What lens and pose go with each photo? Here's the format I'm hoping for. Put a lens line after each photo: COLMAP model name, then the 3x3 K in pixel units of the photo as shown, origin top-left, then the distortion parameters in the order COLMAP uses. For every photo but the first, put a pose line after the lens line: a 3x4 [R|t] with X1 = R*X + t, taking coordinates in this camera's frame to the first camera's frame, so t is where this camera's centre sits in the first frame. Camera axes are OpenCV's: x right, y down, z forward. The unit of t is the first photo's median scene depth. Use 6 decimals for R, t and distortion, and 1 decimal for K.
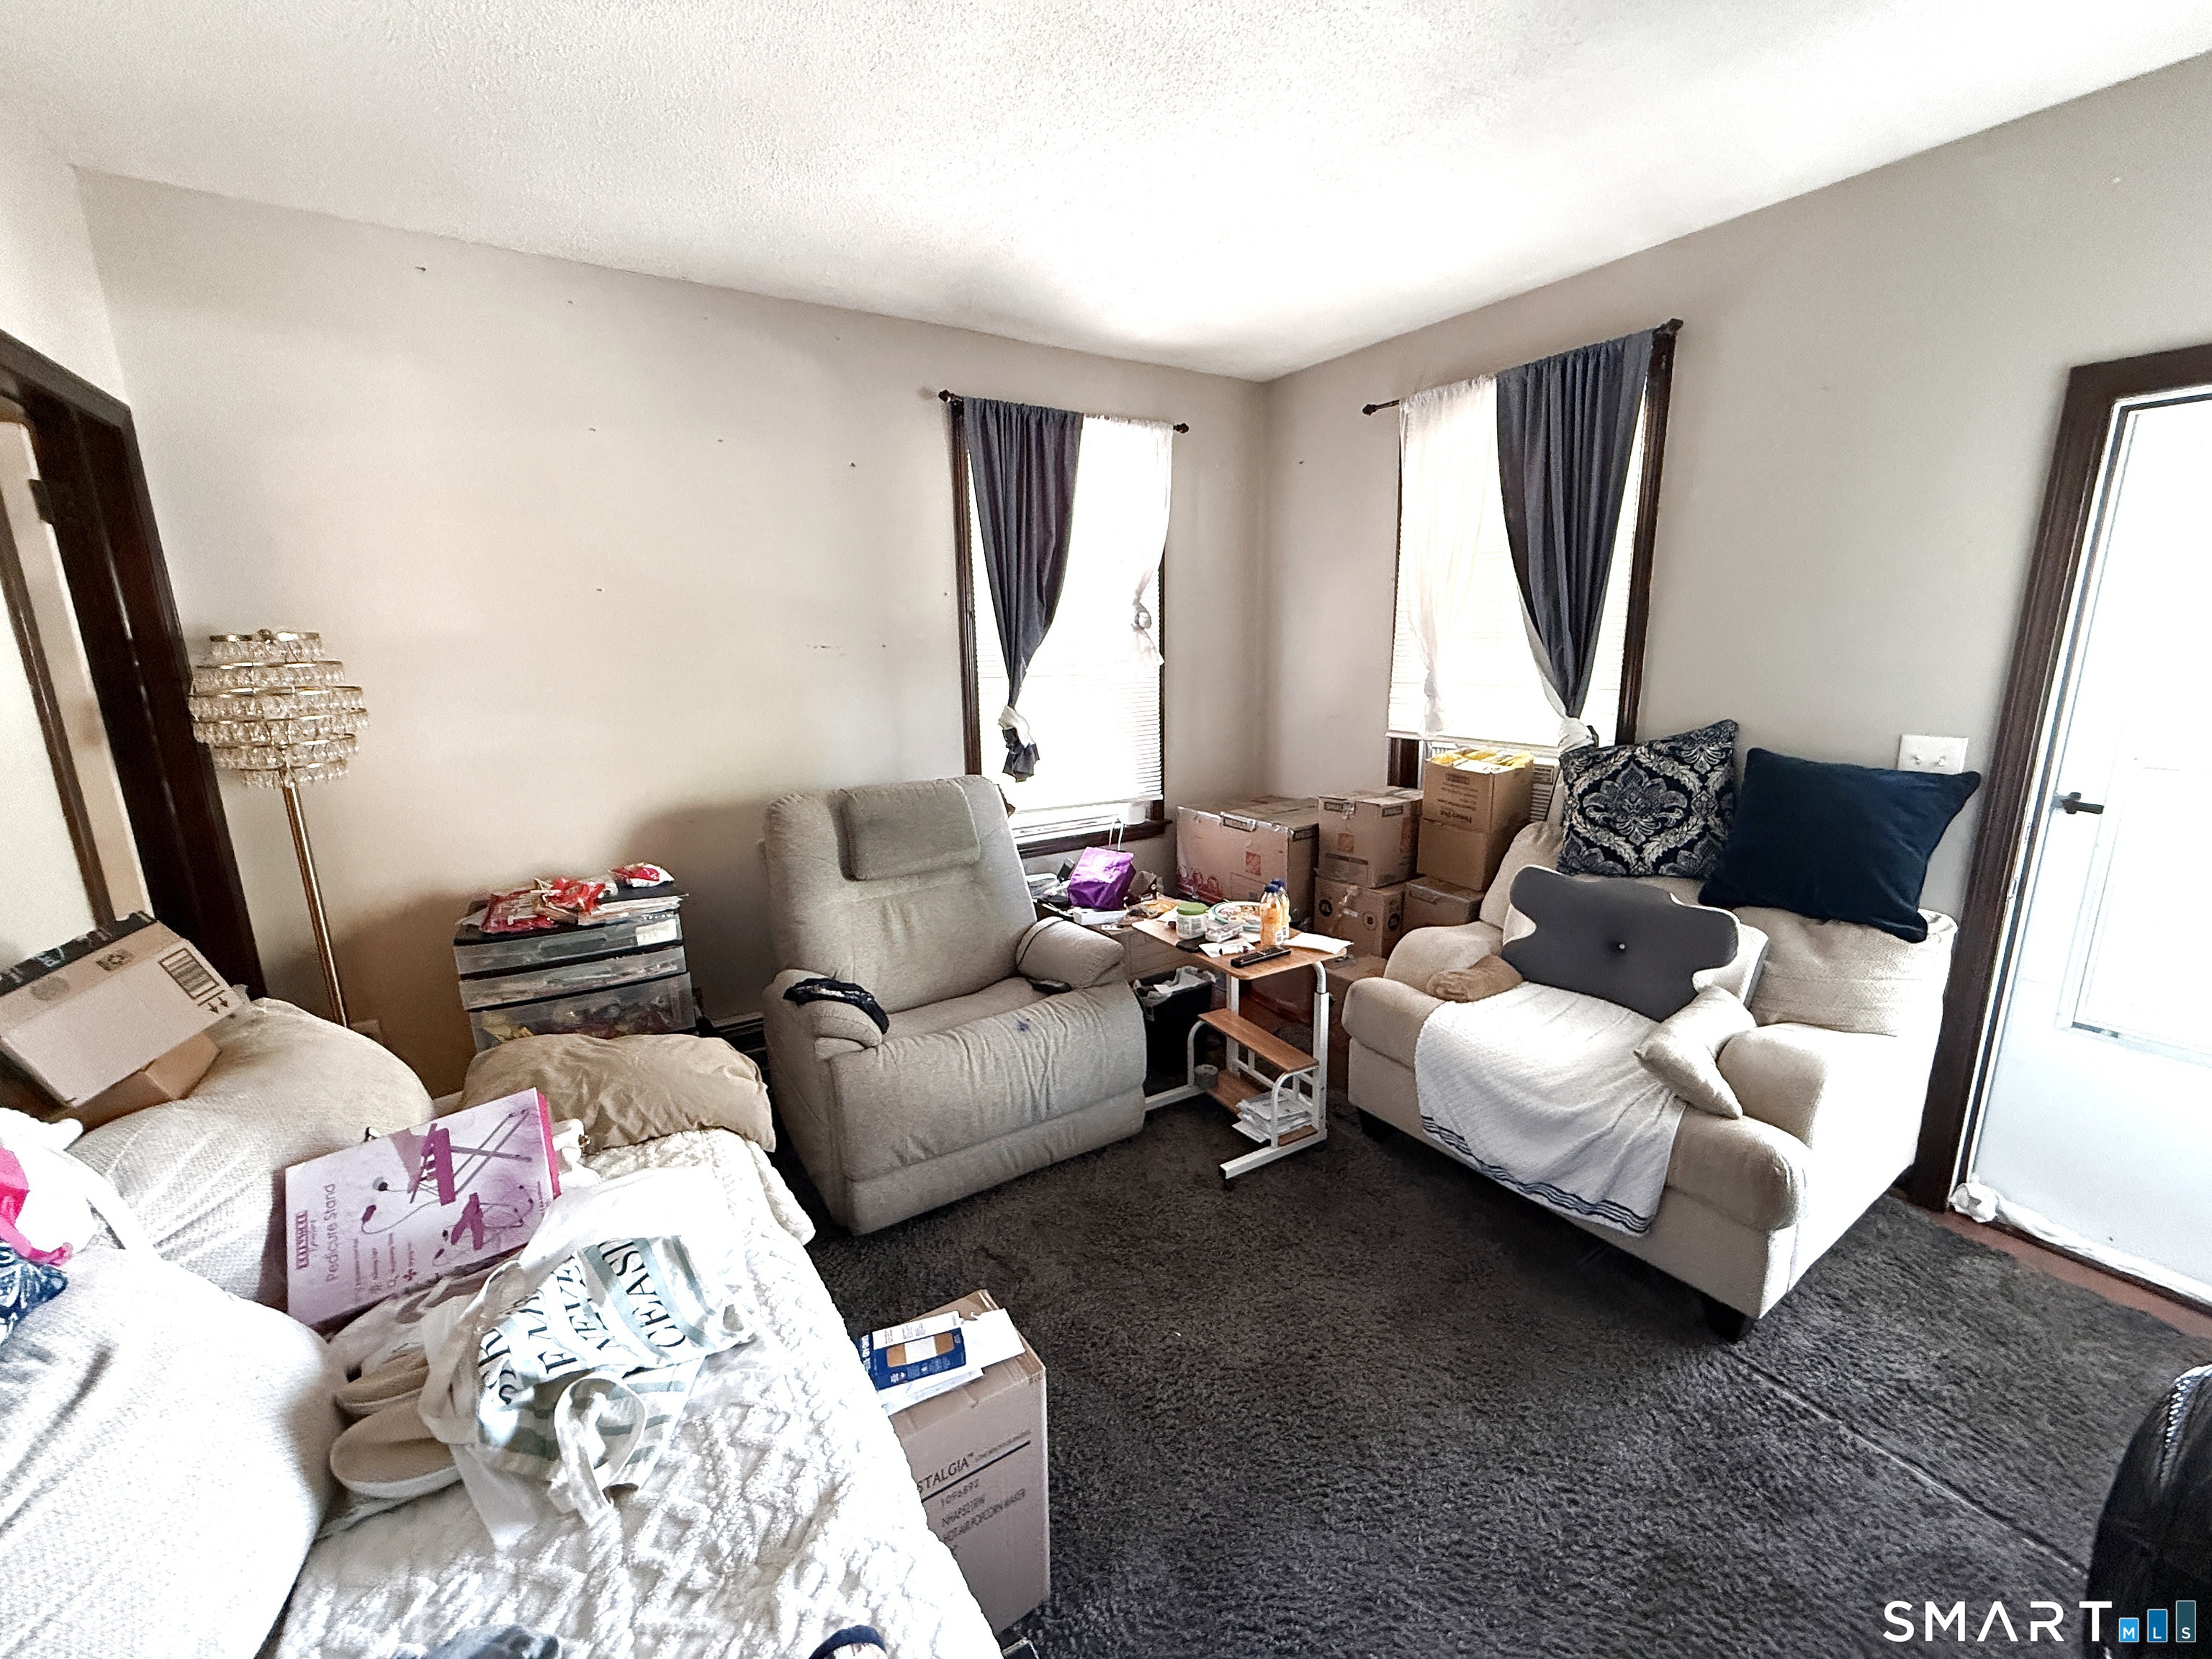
lens RADIAL K [[880.7, 0, 1100.3], [0, 880.7, 827.0], [0, 0, 1]] dist [0.000644, -0.000101]
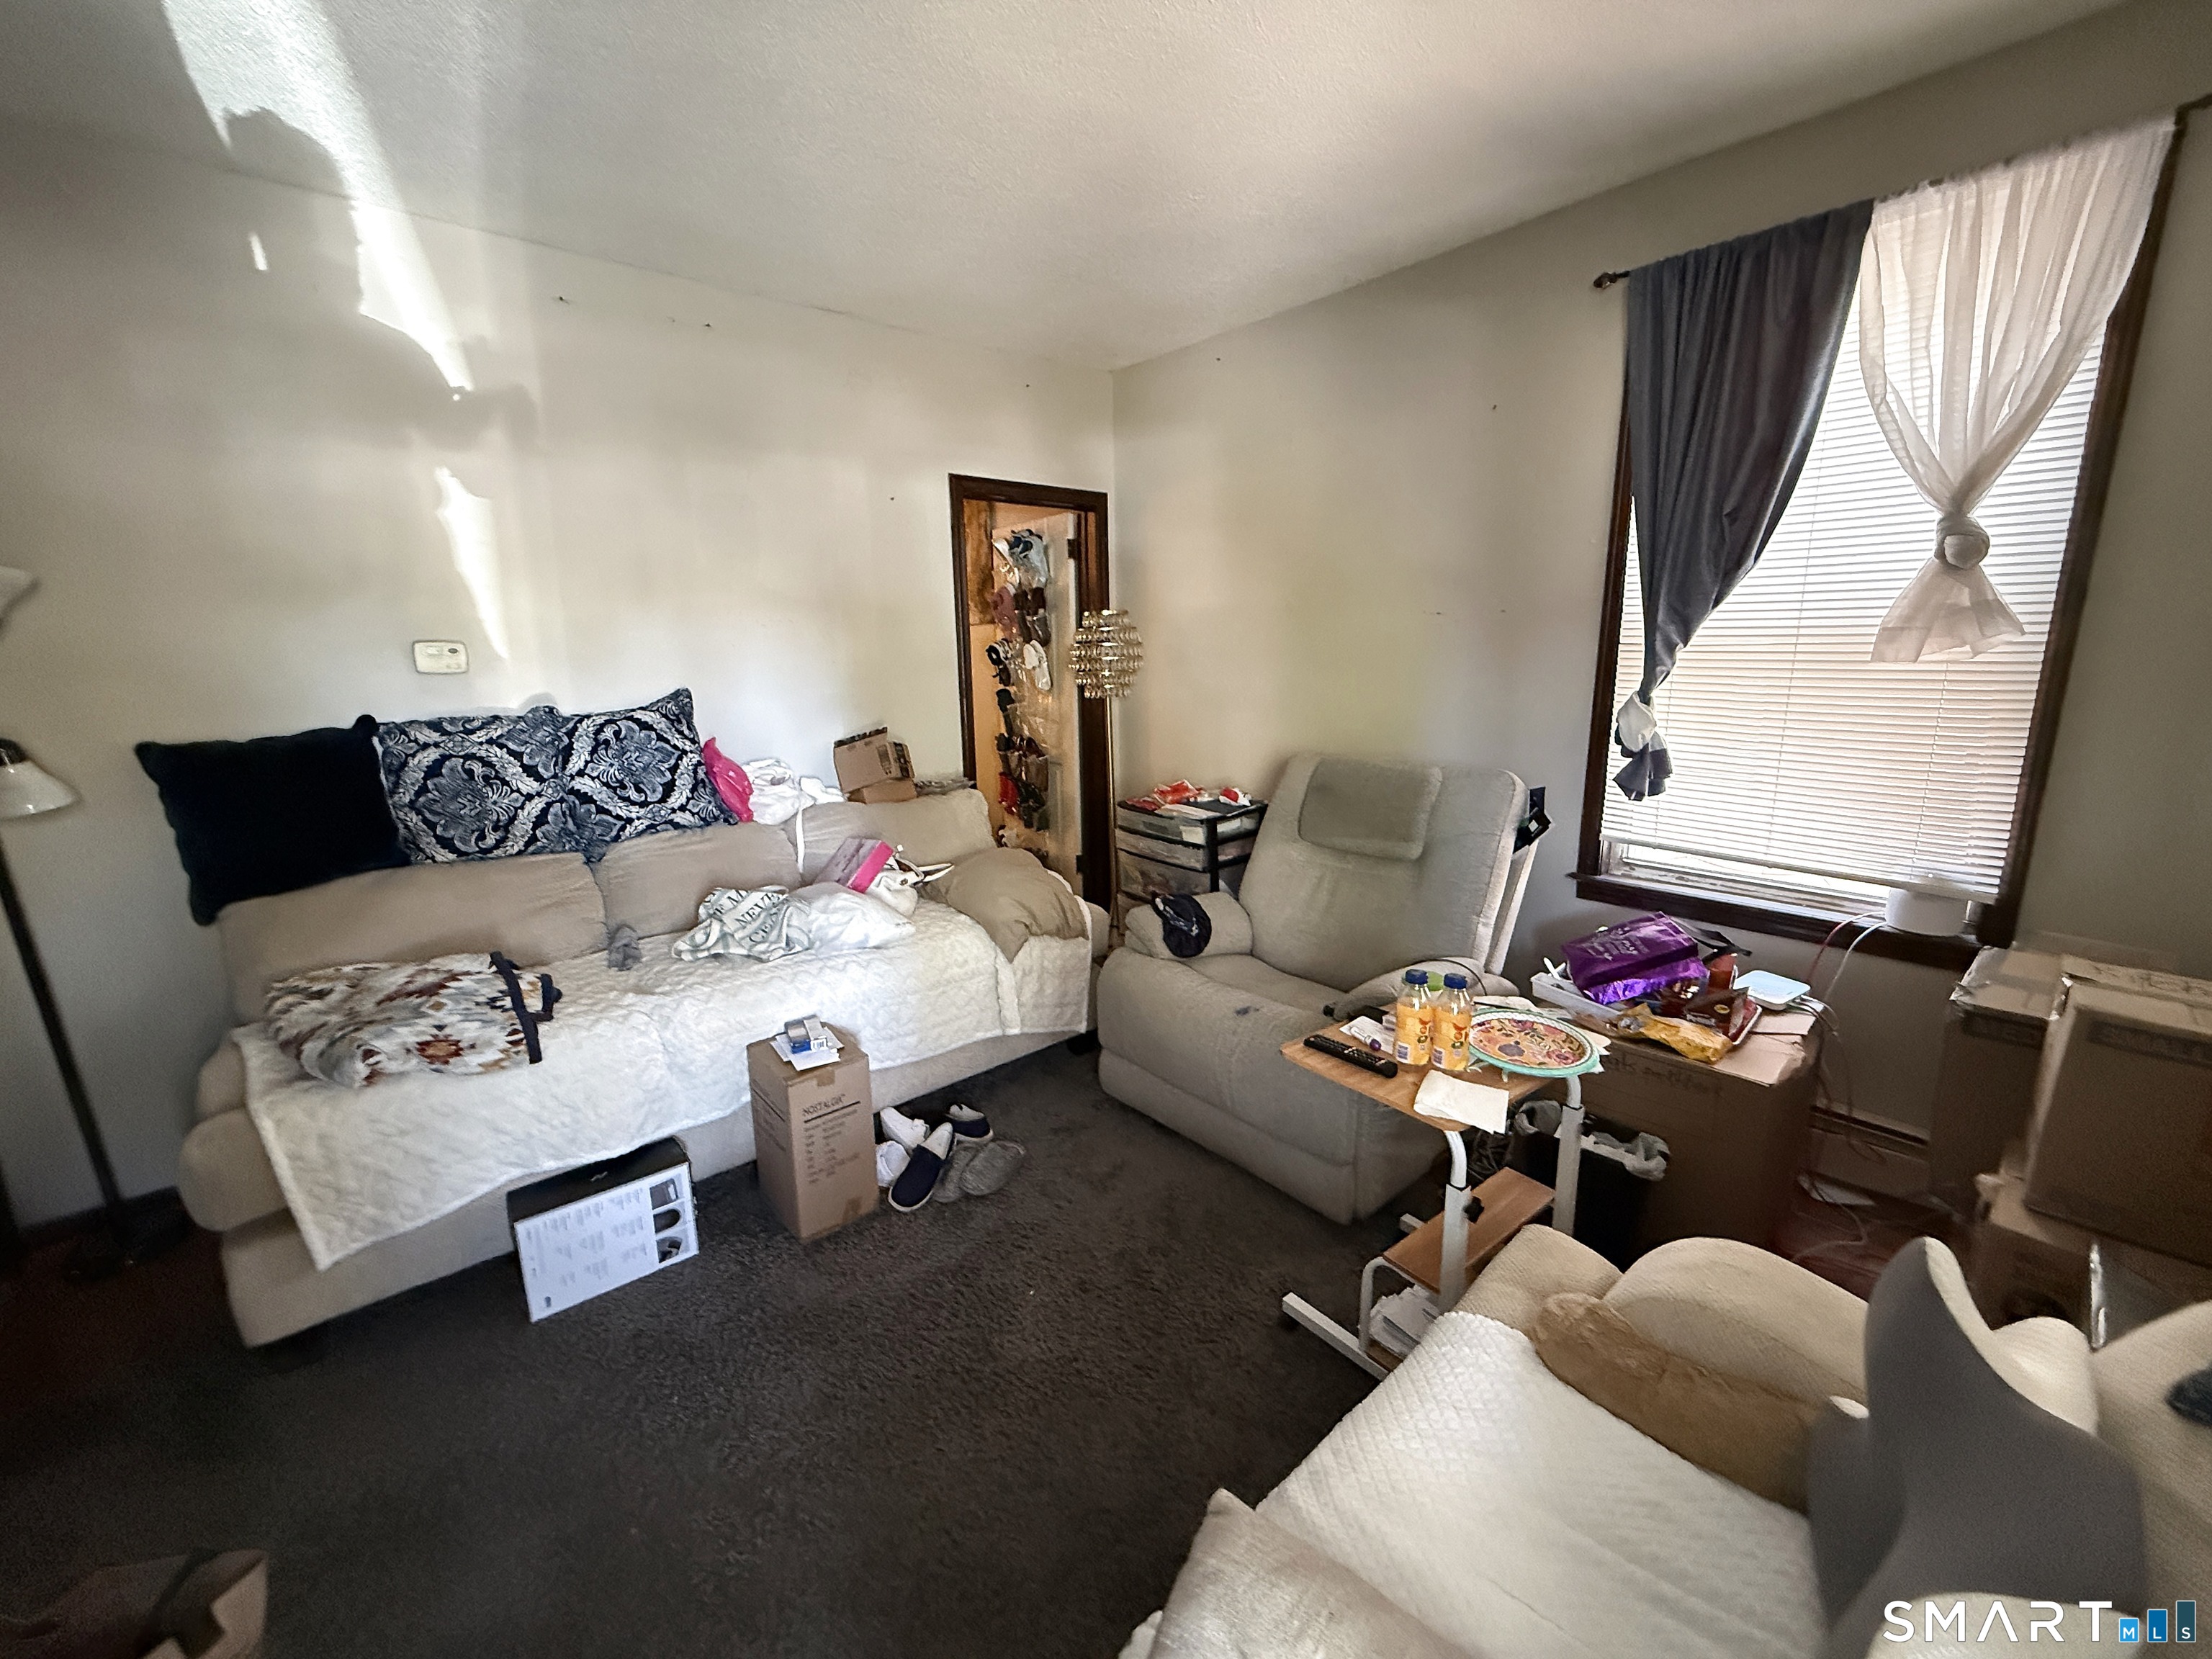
lens RADIAL K [[880.7, 0, 1100.3], [0, 880.7, 827.0], [0, 0, 1]] dist [0.000644, -0.000101]
pose [[0.137374, 0.214164, -0.967090, 0.728649], [-0.191879, 0.963606, 0.186136, -0.106561], [0.971757, 0.159994, 0.173468, 0.617485]]
